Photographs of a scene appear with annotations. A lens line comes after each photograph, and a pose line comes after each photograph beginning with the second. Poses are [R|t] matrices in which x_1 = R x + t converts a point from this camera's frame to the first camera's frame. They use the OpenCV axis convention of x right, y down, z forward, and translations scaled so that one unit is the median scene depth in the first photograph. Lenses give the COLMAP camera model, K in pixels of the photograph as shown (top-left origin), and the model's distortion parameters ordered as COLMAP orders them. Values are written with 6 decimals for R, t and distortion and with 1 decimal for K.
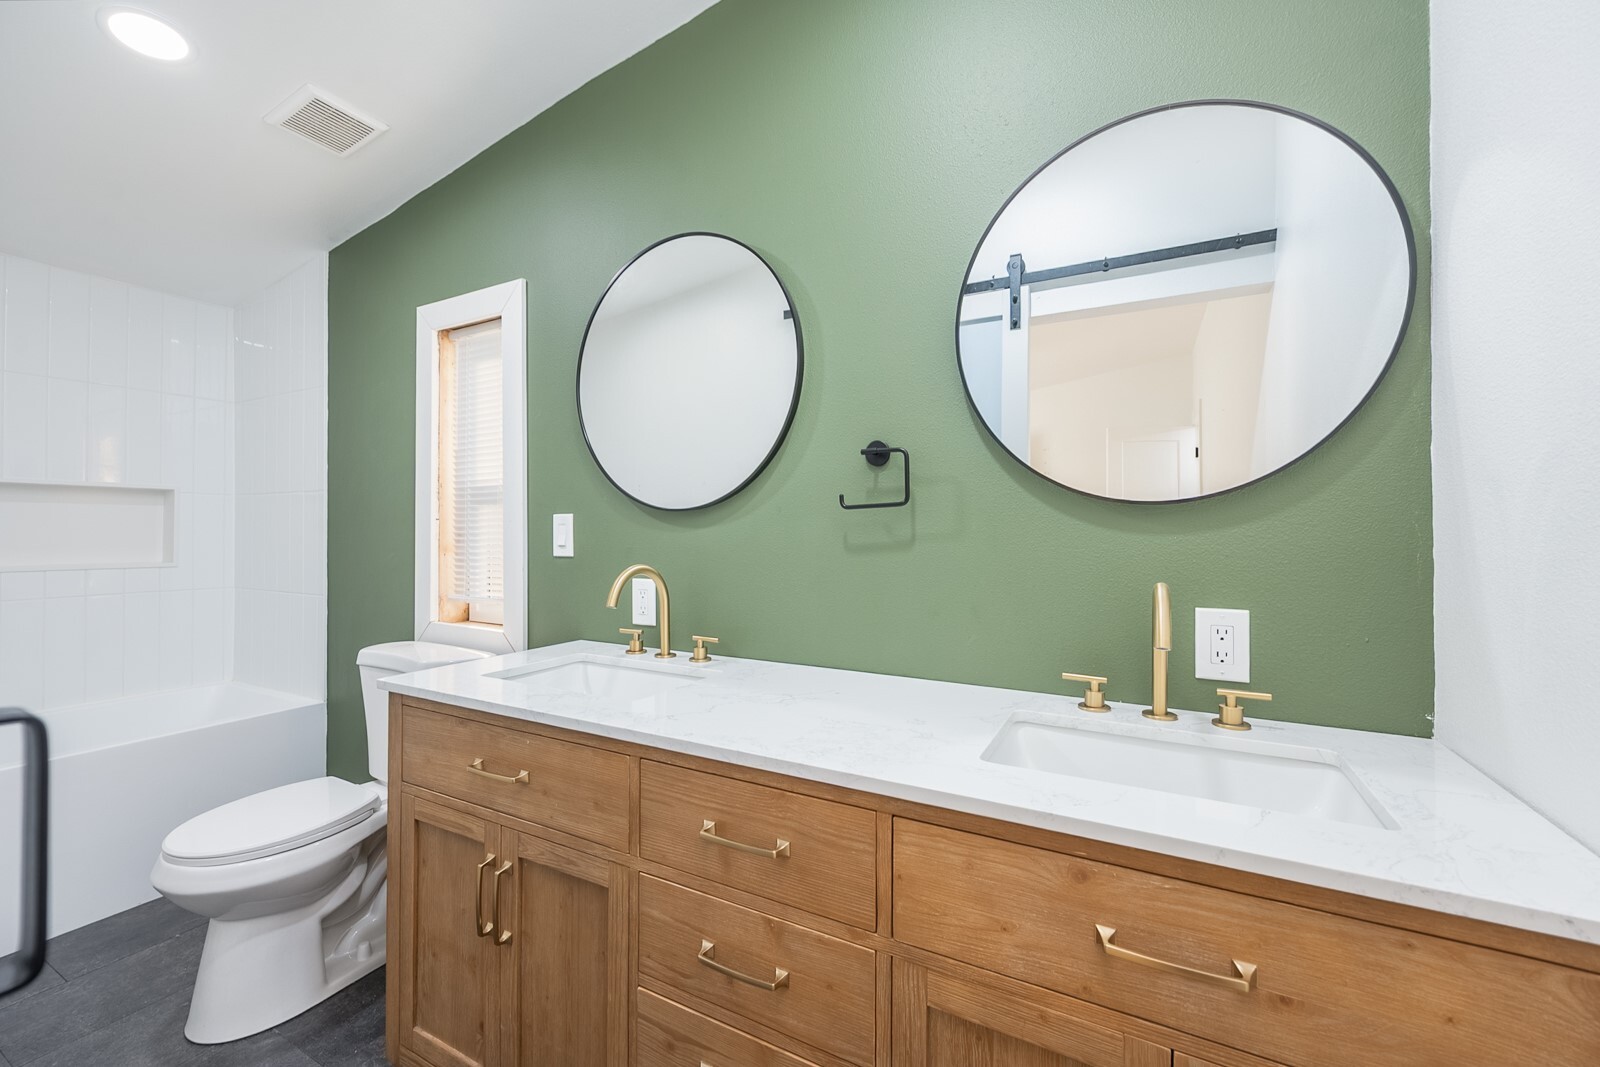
lens RADIAL K [[638.9, 0, 813.4], [0, 638.9, 534.4], [0, 0, 1]] dist [-0.001087, -0.000184]
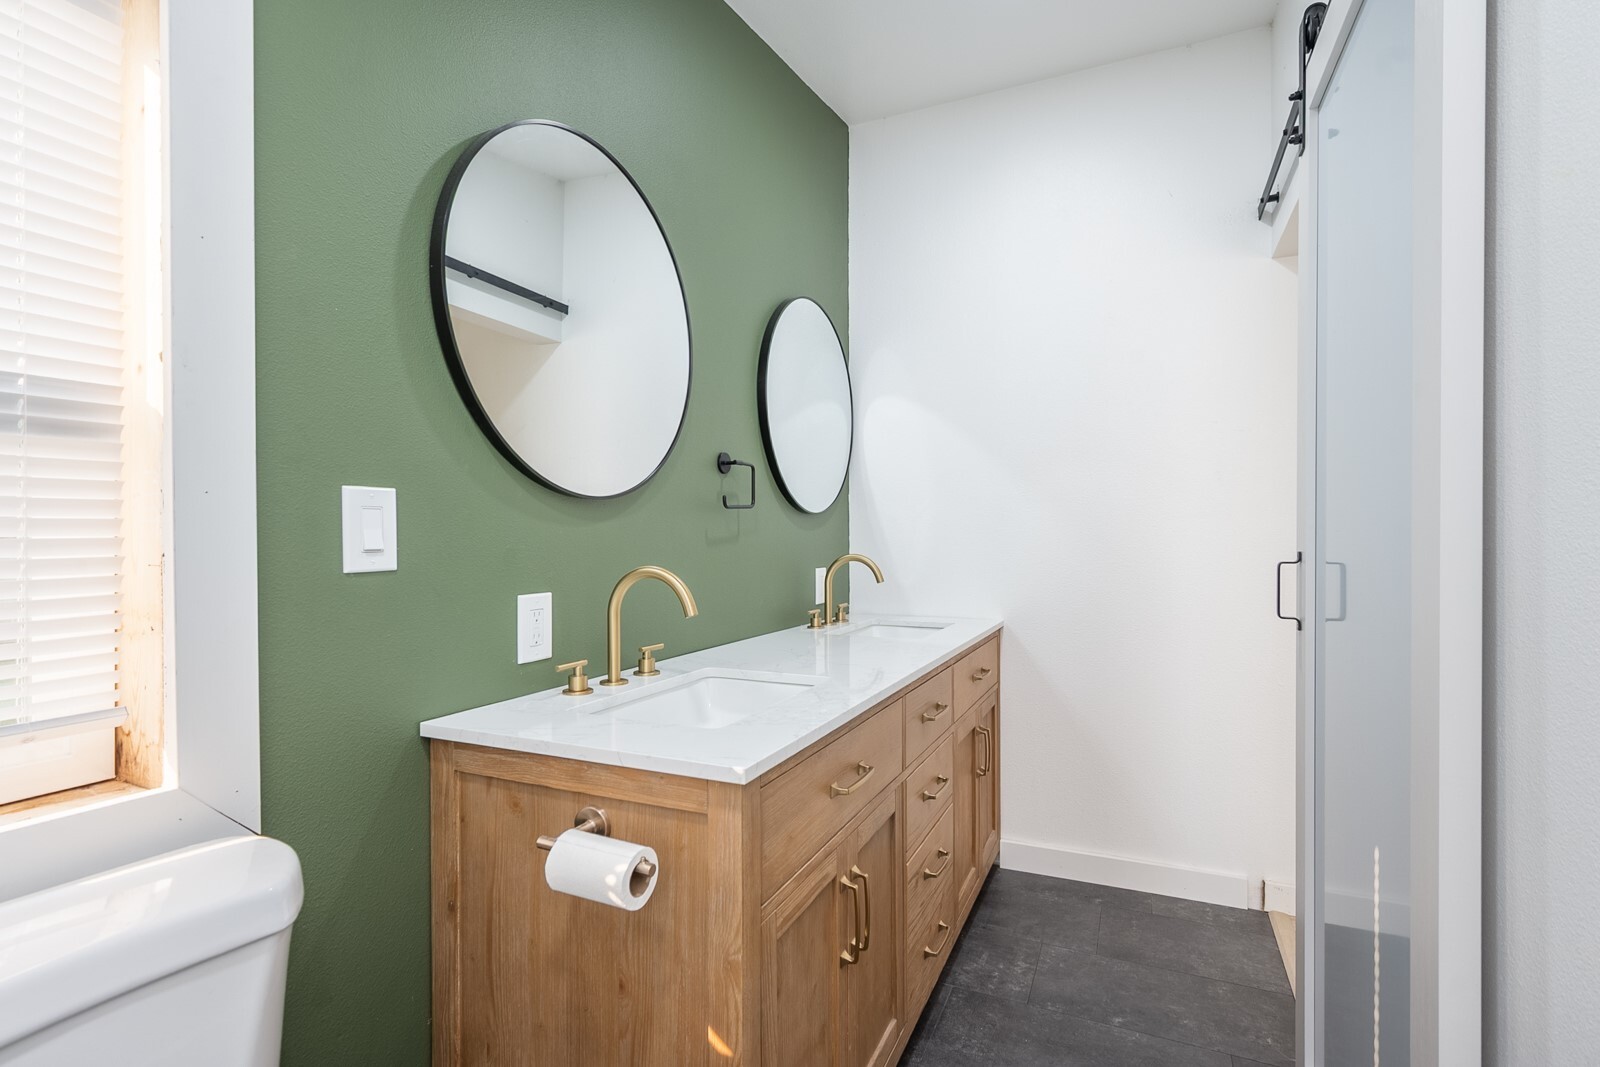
lens RADIAL K [[716.8, 0, 800.0], [0, 716.8, 533.5], [0, 0, 1]] dist [-0.000069, -0.000071]
pose [[-0.029560, 0.018263, 0.999396, -0.922983], [0.033957, 0.999274, -0.017256, 0.024631], [-0.998986, 0.033426, -0.030159, 0.651491]]
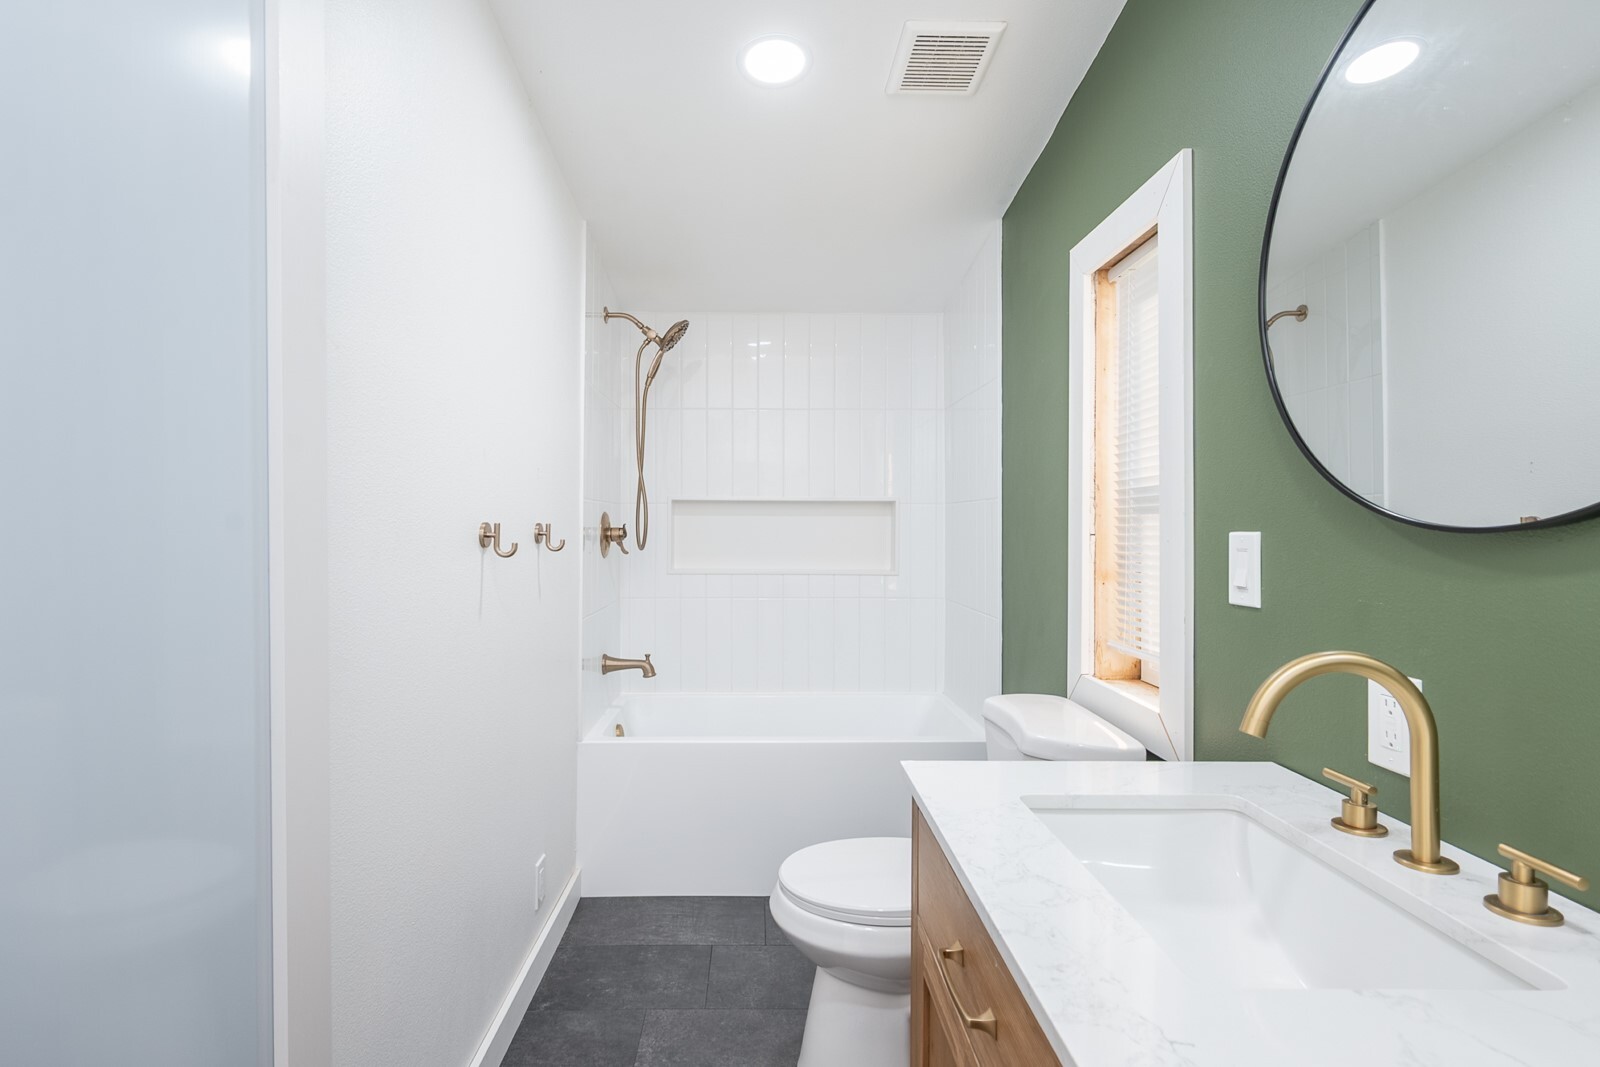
lens RADIAL K [[775.2, 0, 745.9], [0, 775.2, 532.4], [0, 0, 1]] dist [0.000106, 0.000254]
pose [[0.442952, 0.010178, -0.896487, 0.029032], [-0.013407, 0.999899, 0.004727, -0.027416], [0.896445, 0.009925, 0.443044, 0.282868]]
